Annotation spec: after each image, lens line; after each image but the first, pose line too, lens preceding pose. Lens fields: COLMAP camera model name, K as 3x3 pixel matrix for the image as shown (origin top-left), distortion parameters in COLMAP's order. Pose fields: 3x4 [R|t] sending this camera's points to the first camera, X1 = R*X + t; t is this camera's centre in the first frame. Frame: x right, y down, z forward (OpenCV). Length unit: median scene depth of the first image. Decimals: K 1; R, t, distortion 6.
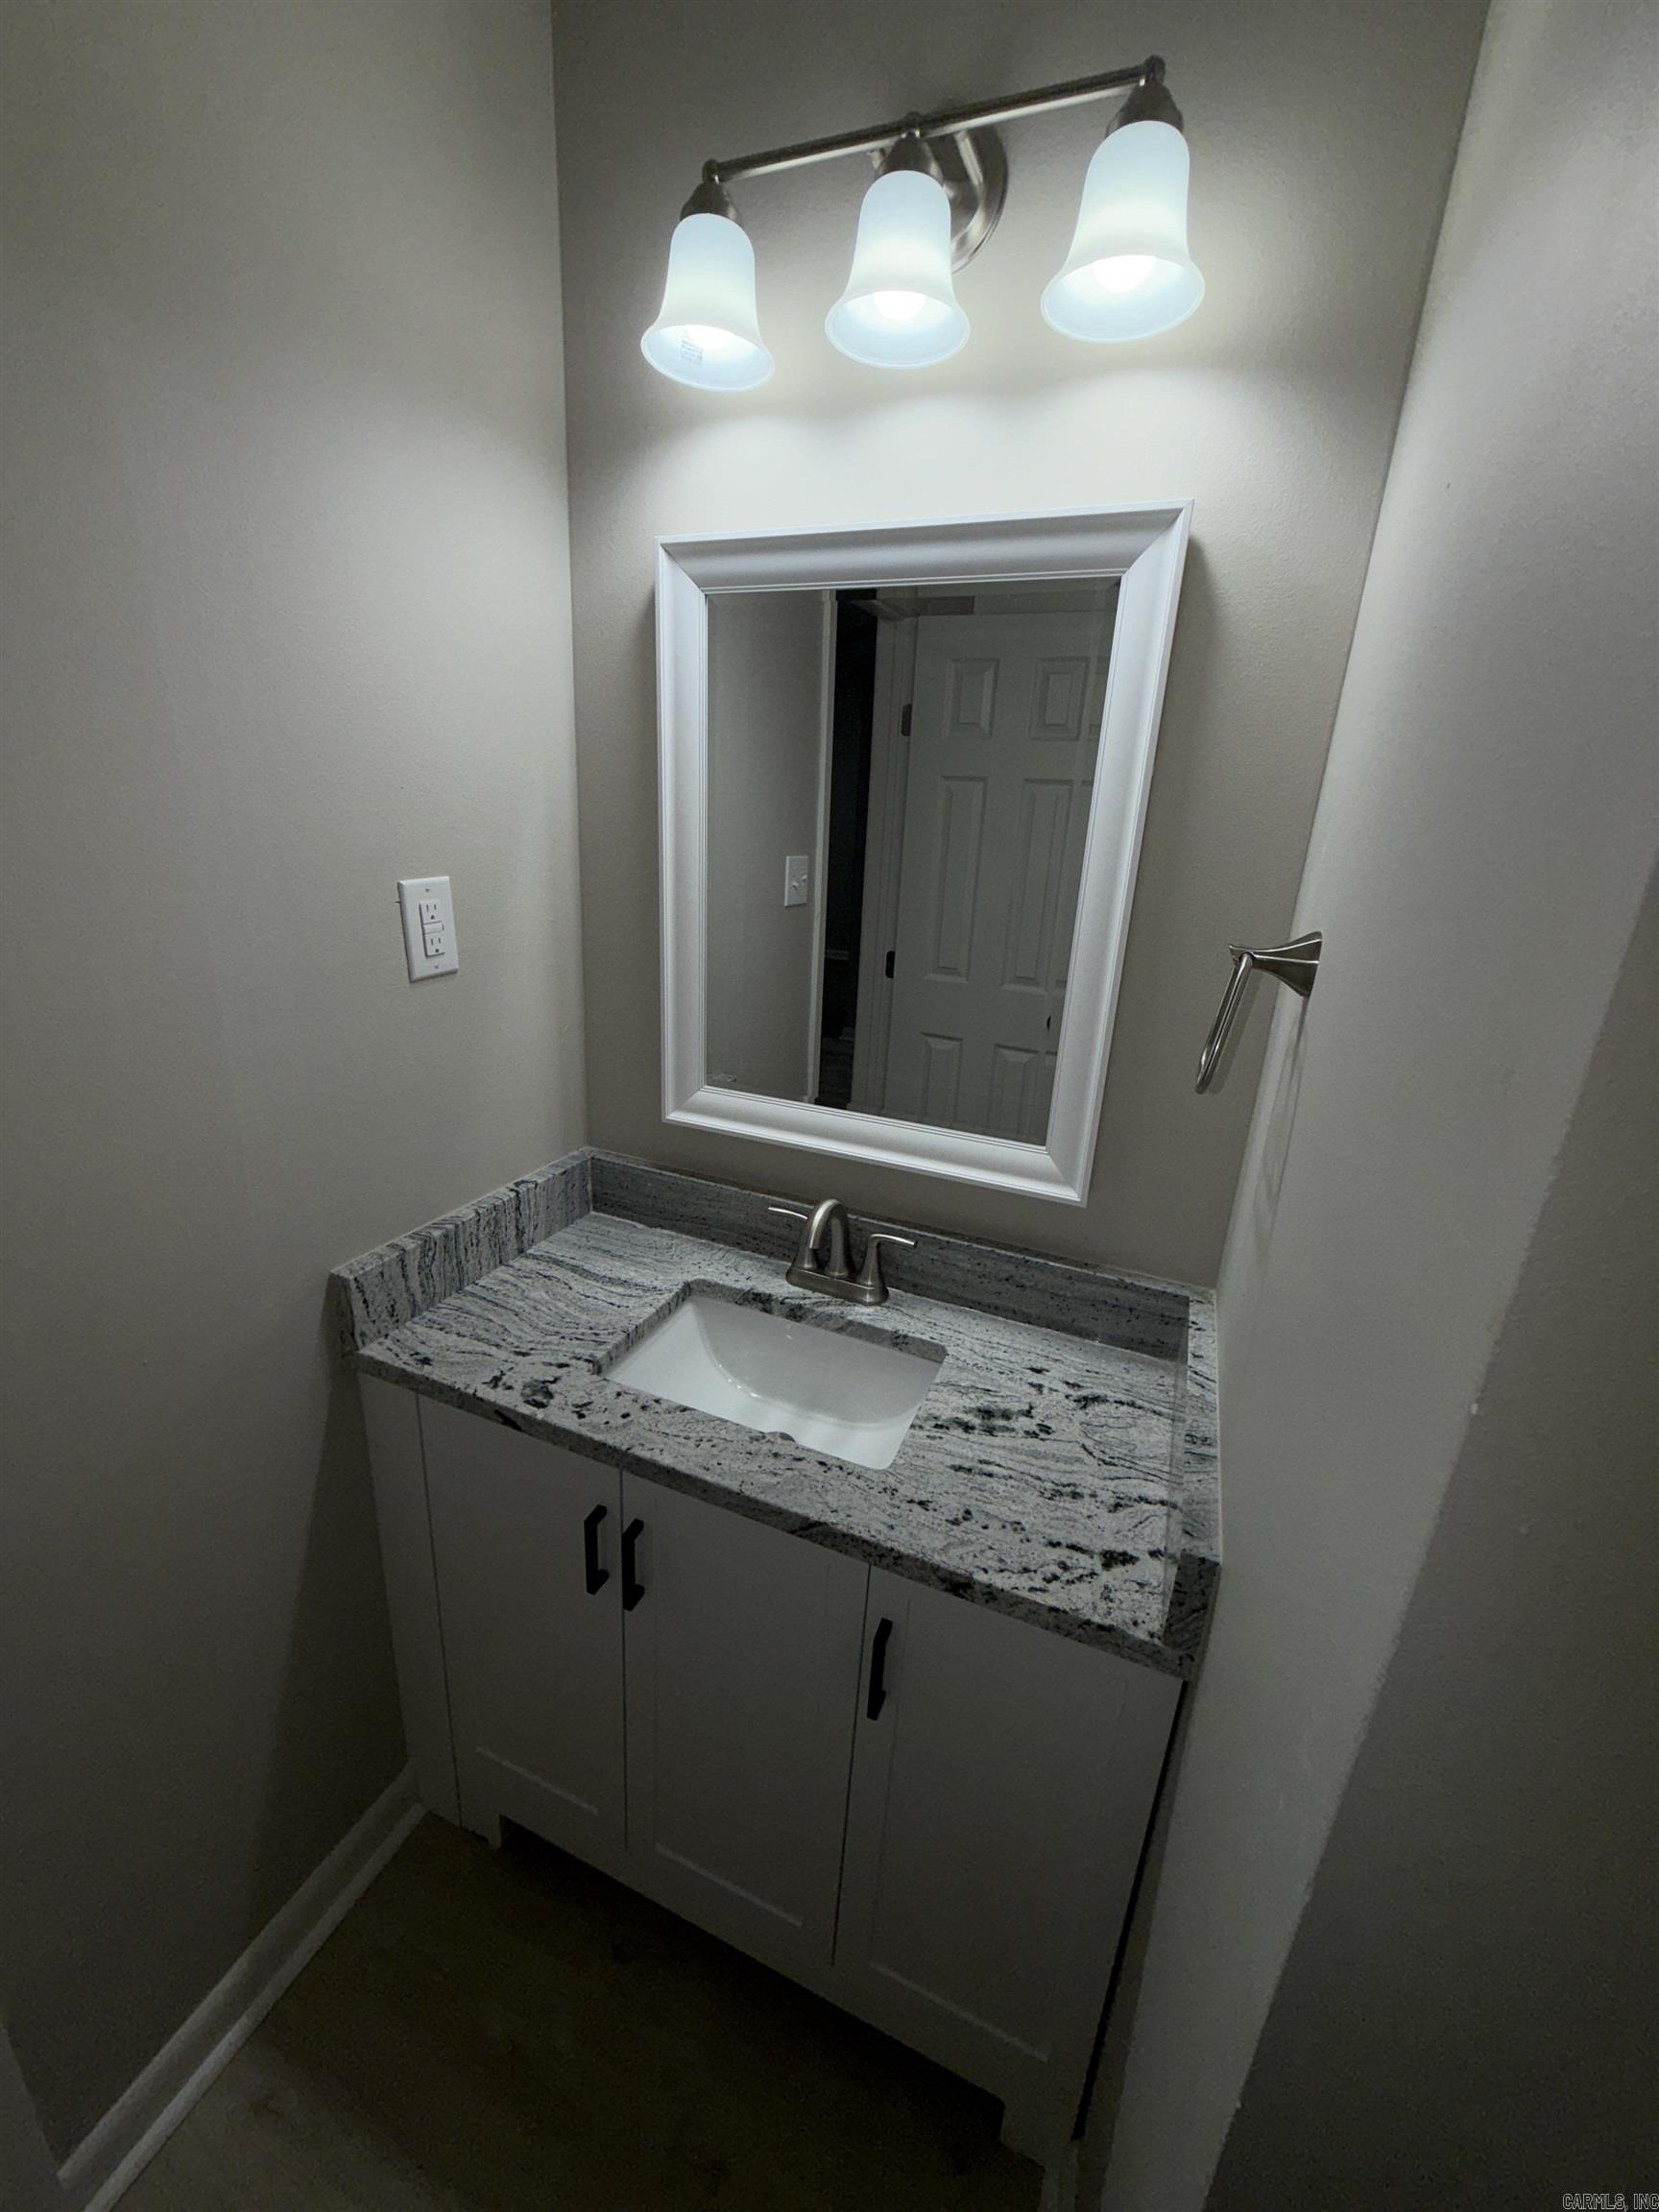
lens RADIAL K [[885.5, 0, 819.6], [0, 885.5, 1099.3], [0, 0, 1]] dist [0.000866, 0.000146]
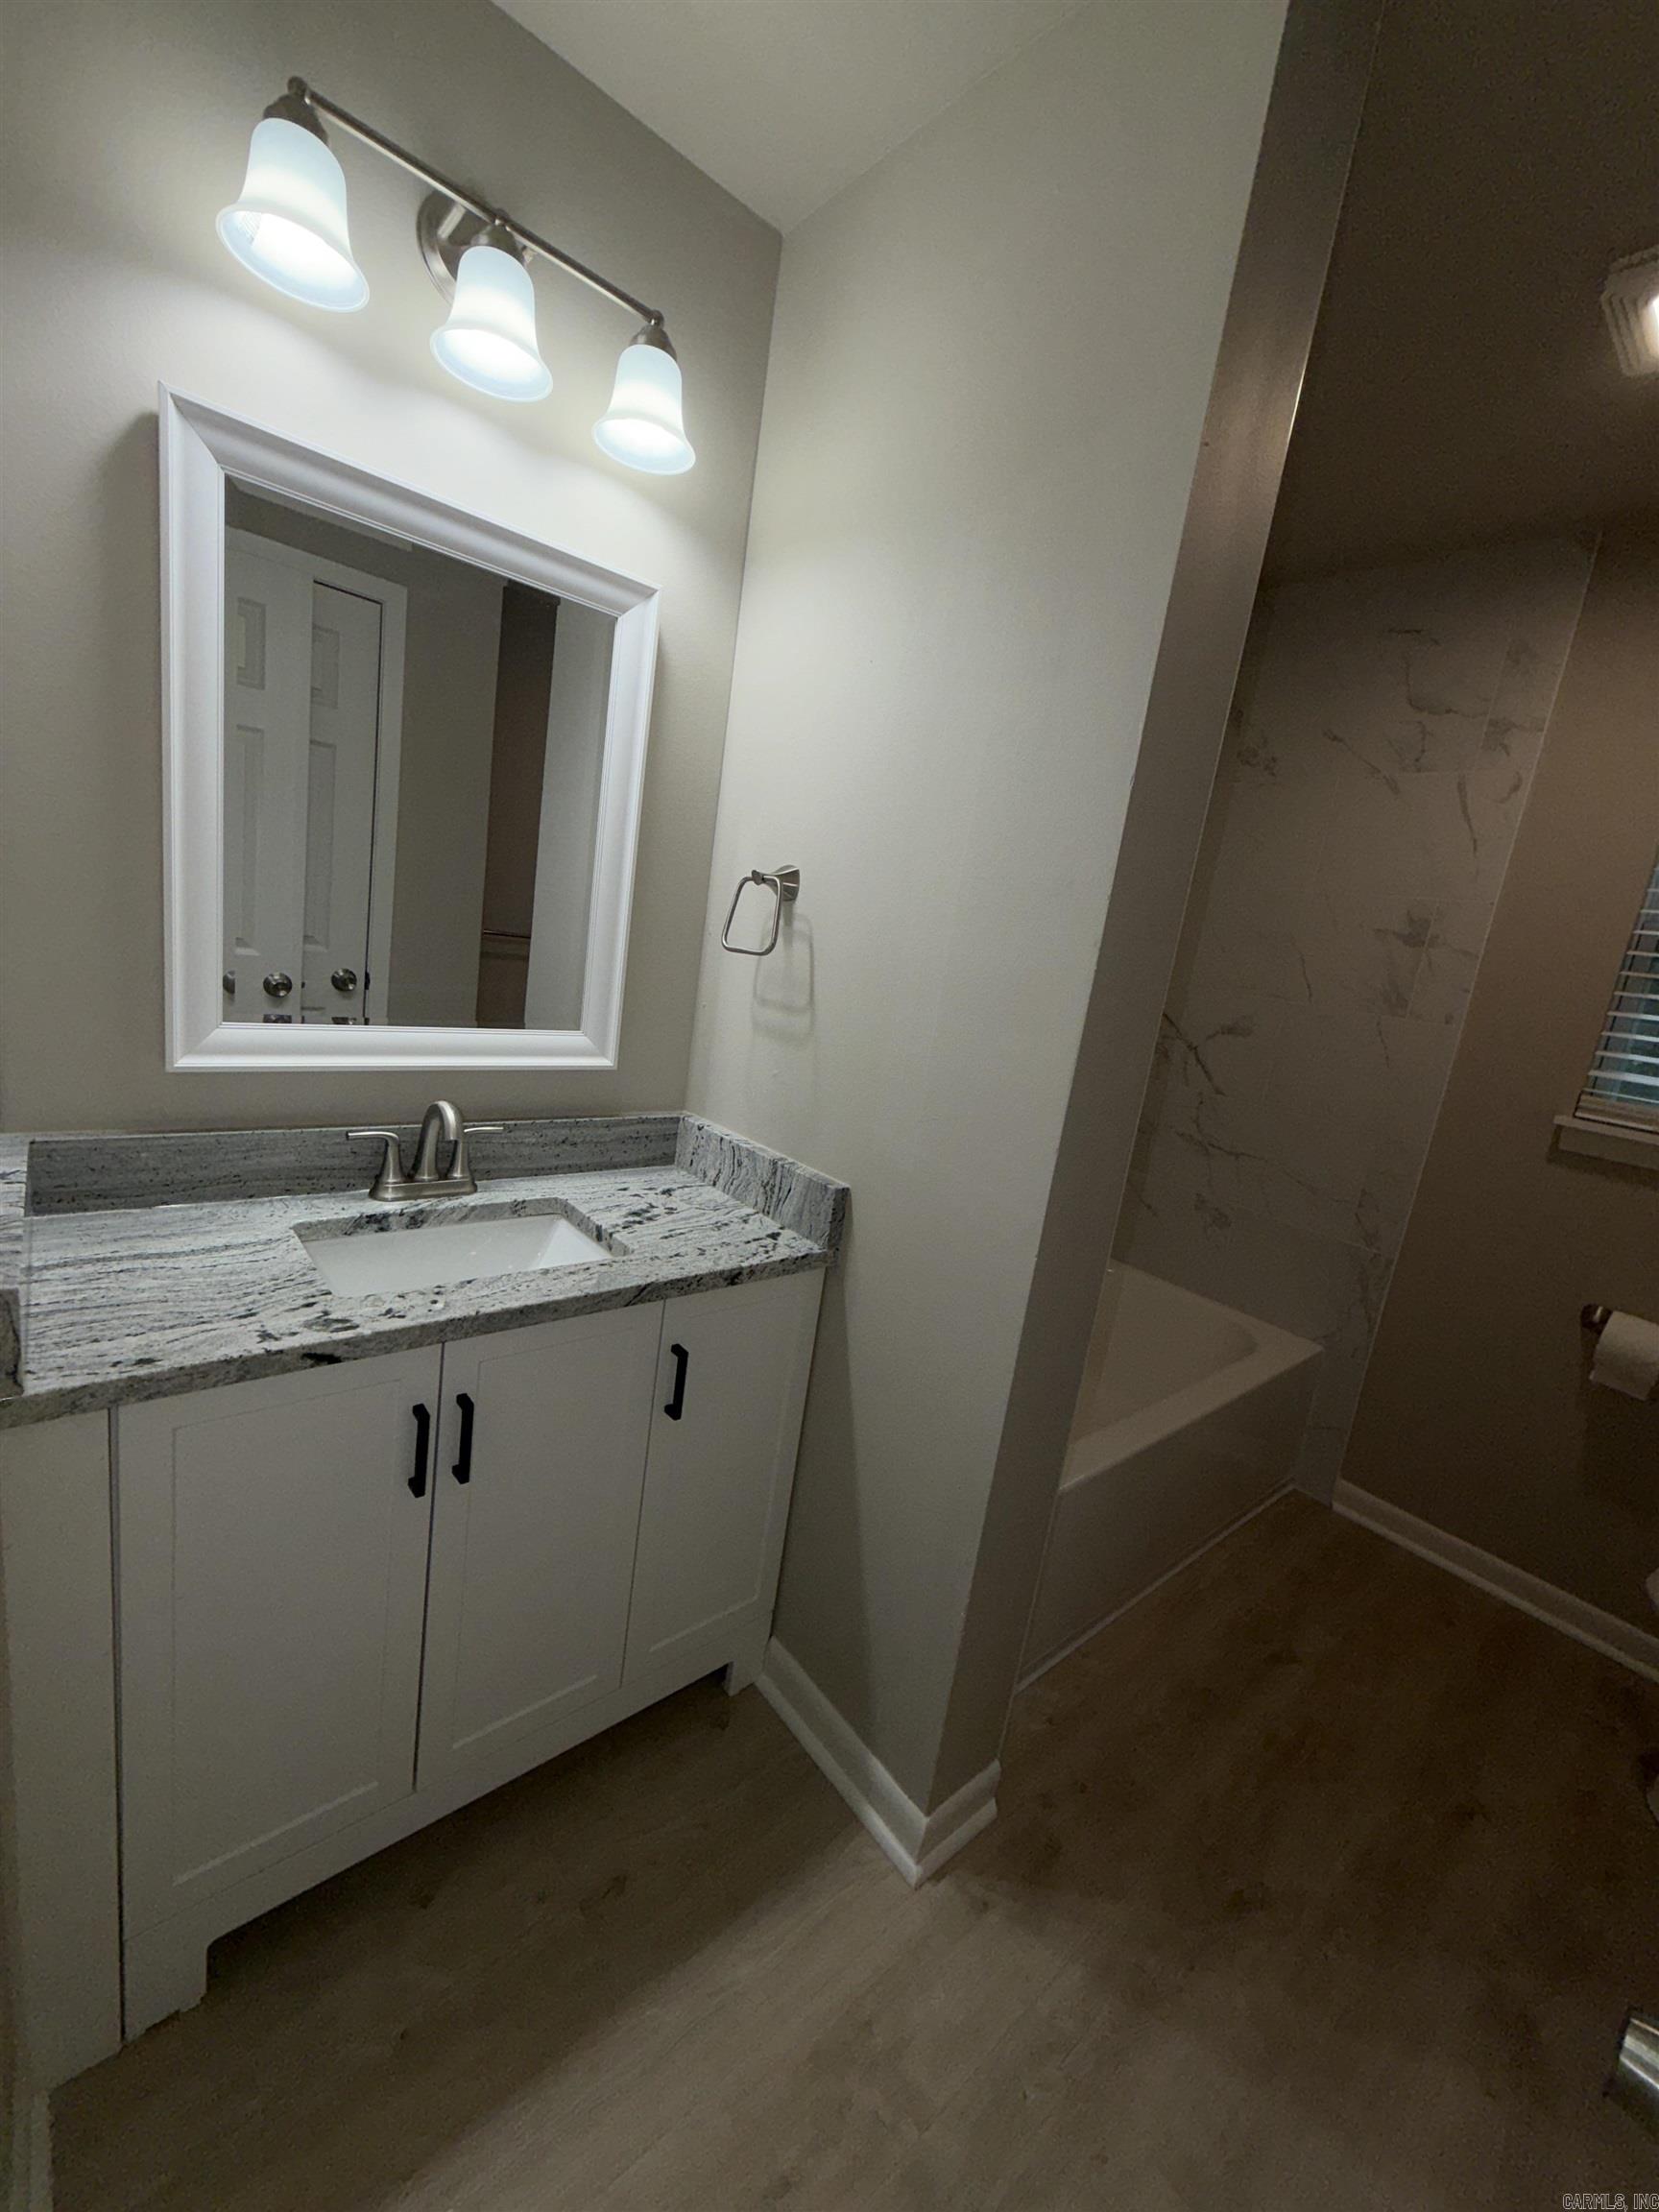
lens RADIAL K [[885.5, 0, 832.4], [0, 885.5, 1101.5], [0, 0, 1]] dist [0.000866, 0.000146]
pose [[0.445319, -0.169010, 0.879276, -0.795598], [0.161181, 0.981113, 0.106952, 0.080611], [-0.880745, 0.094095, 0.464149, 0.073646]]
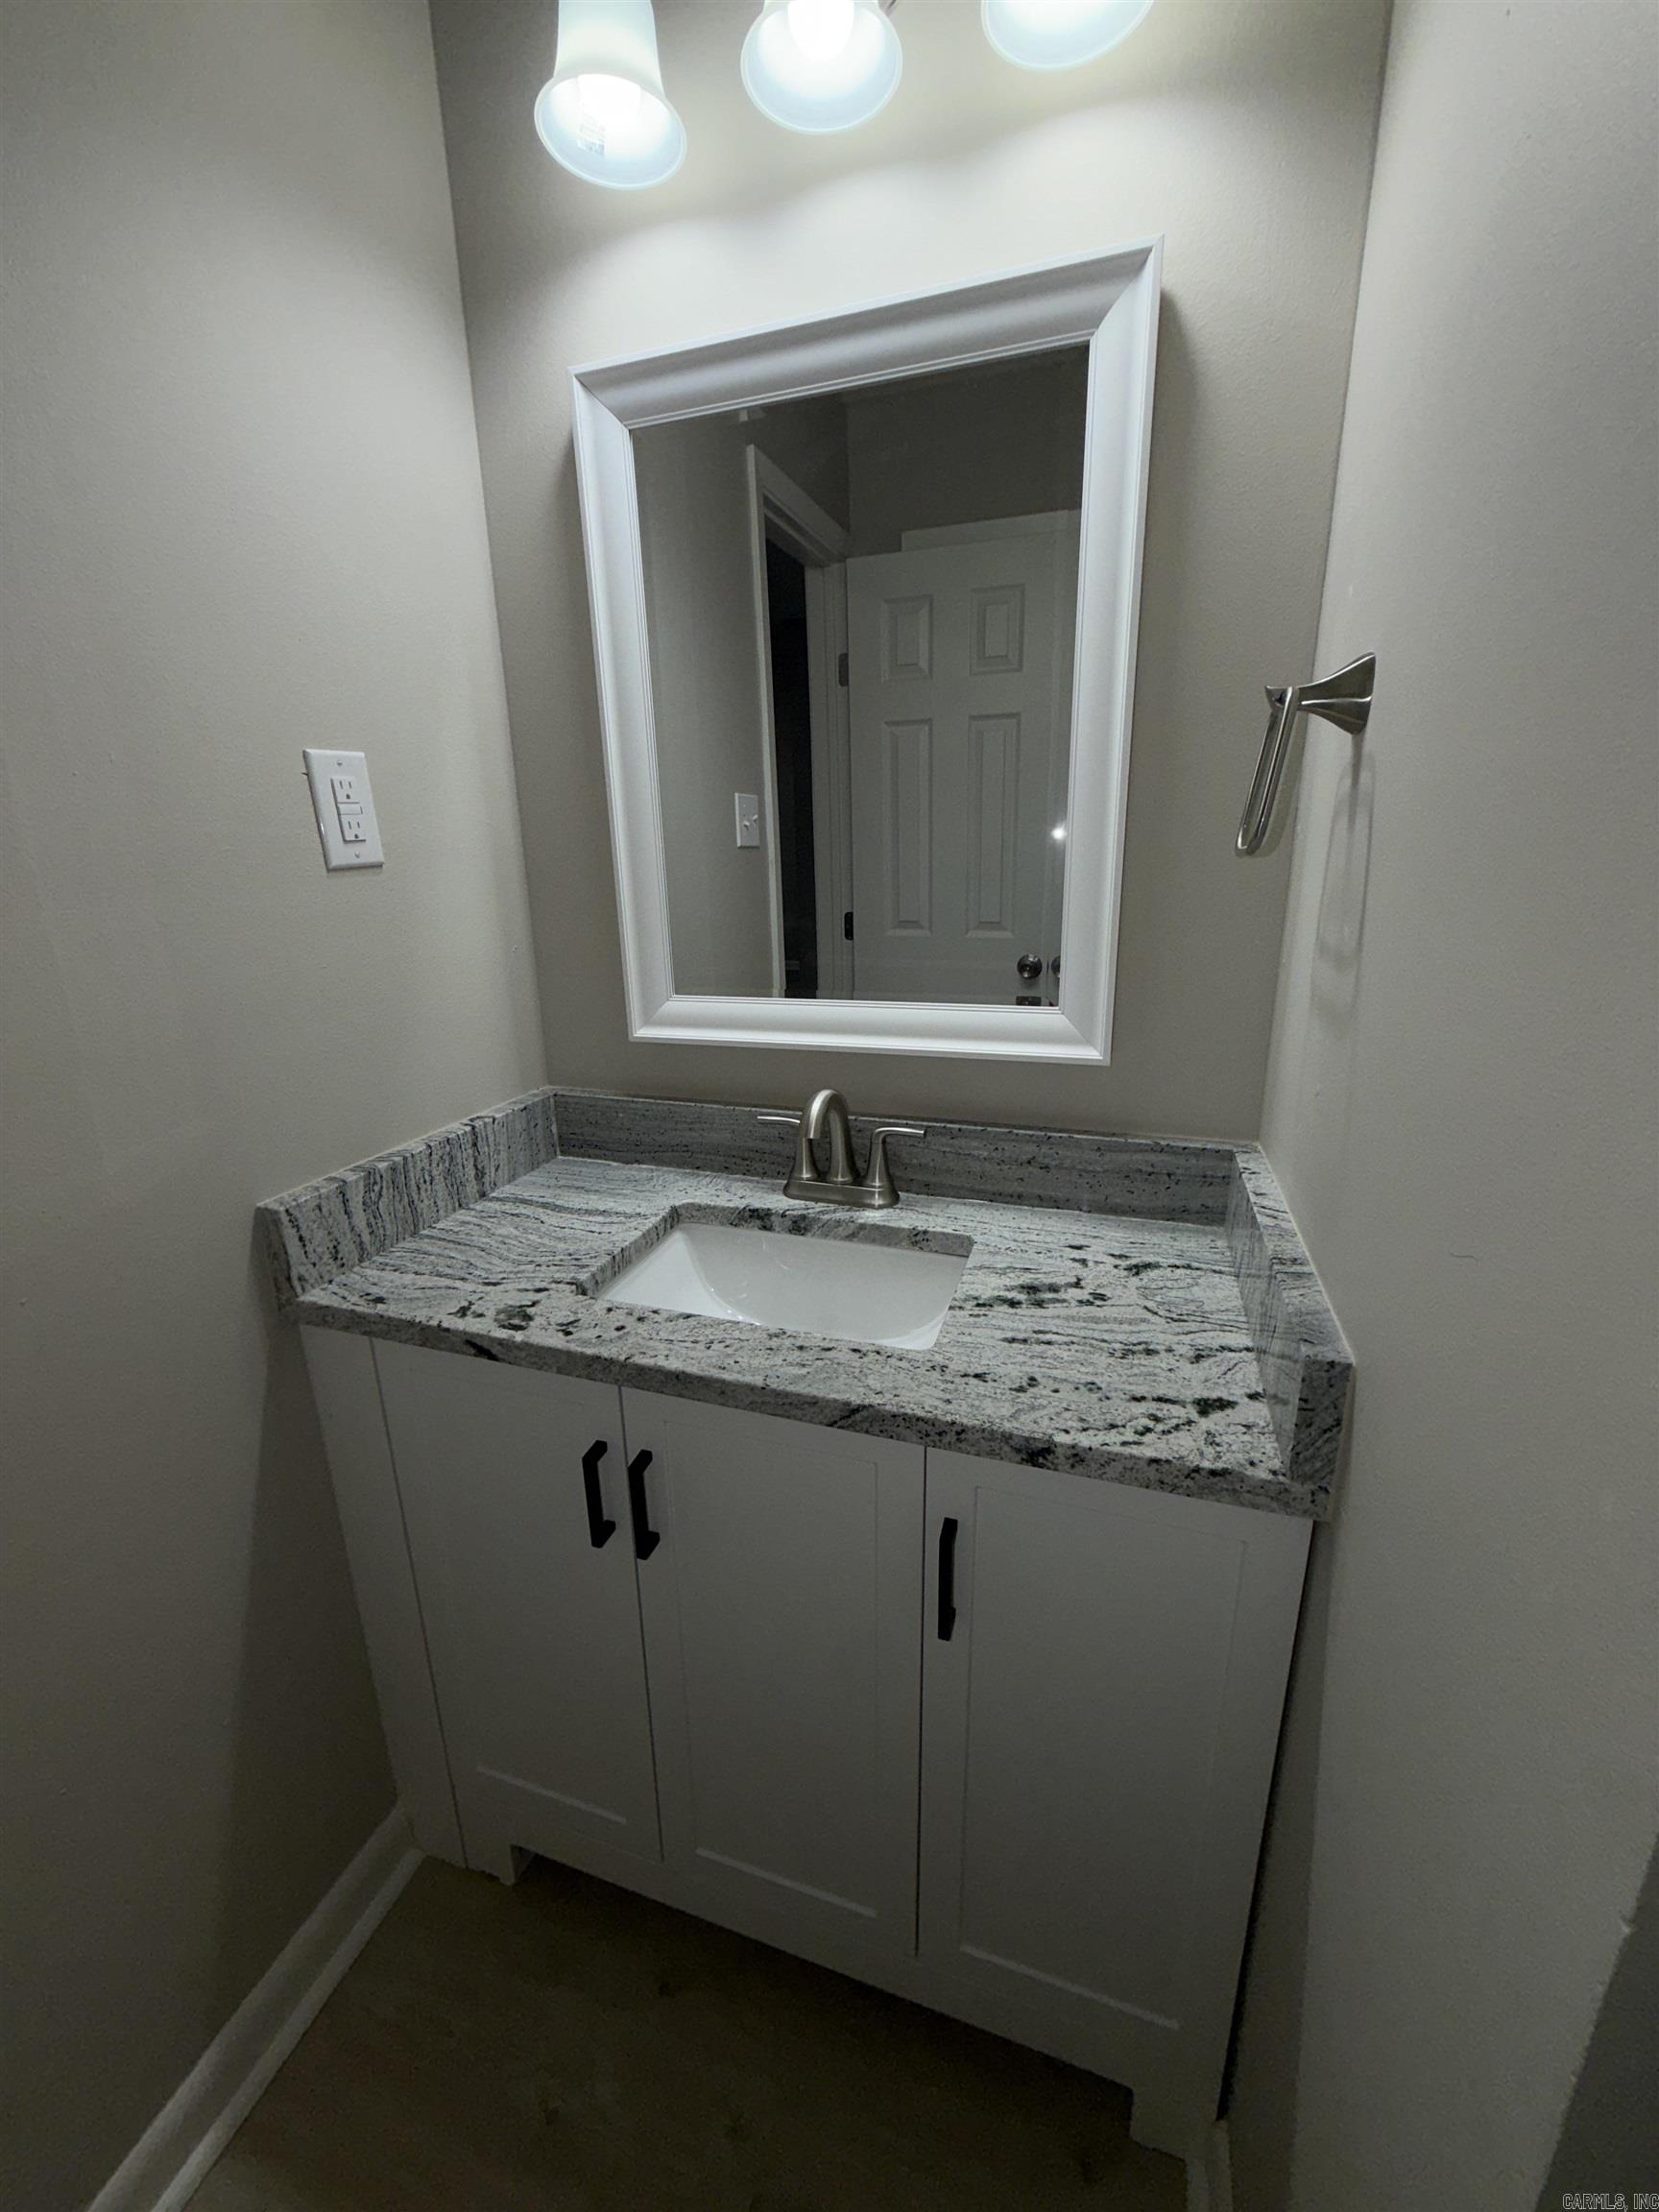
lens RADIAL K [[885.5, 0, 821.0], [0, 885.5, 1098.6], [0, 0, 1]] dist [0.000866, 0.000146]
pose [[0.994503, -0.091415, 0.051068, -0.044141], [0.093085, 0.995165, -0.031343, 0.162384], [-0.047956, 0.035925, 0.998203, 0.114394]]
